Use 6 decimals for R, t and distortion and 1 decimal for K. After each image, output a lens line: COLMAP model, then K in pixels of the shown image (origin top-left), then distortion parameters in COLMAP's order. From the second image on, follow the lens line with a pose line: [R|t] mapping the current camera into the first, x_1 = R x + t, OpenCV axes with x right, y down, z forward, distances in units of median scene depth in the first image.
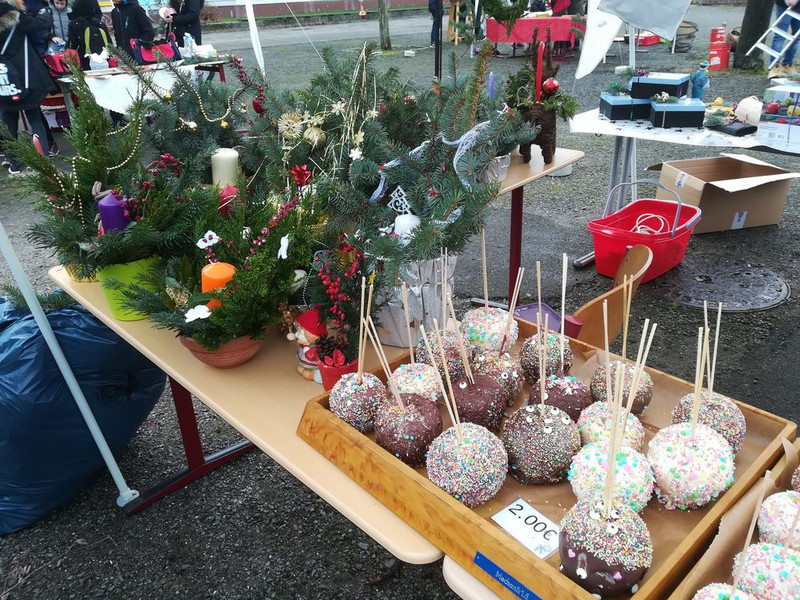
lens RADIAL K [[609.3, 0, 400.0], [0, 609.3, 300.0], [0, 0, 1]] dist [0.055599, -0.067947]
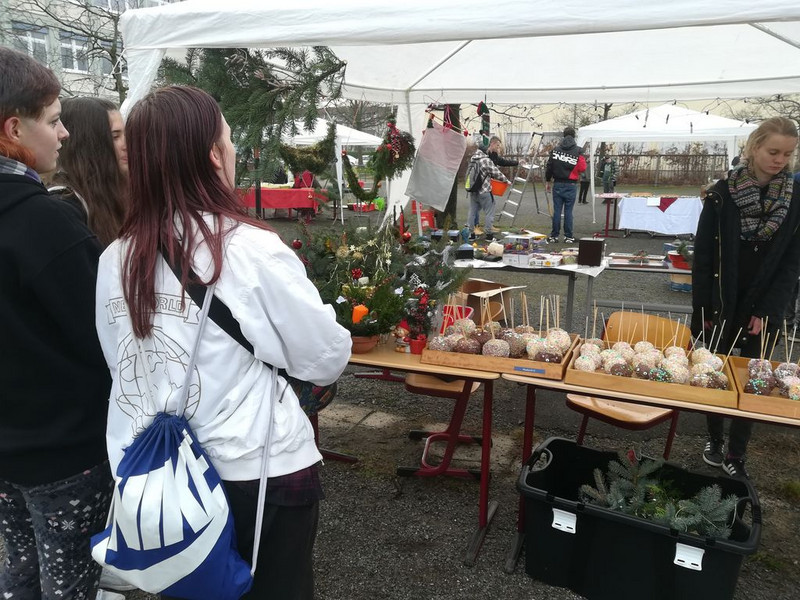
lens RADIAL K [[609.3, 0, 400.0], [0, 609.3, 300.0], [0, 0, 1]] dist [0.055599, -0.067947]
pose [[0.903890, -0.052979, 0.424471, -0.490300], [0.154300, 0.965877, -0.208021, 0.181994], [-0.398966, 0.253524, 0.881222, -0.469973]]
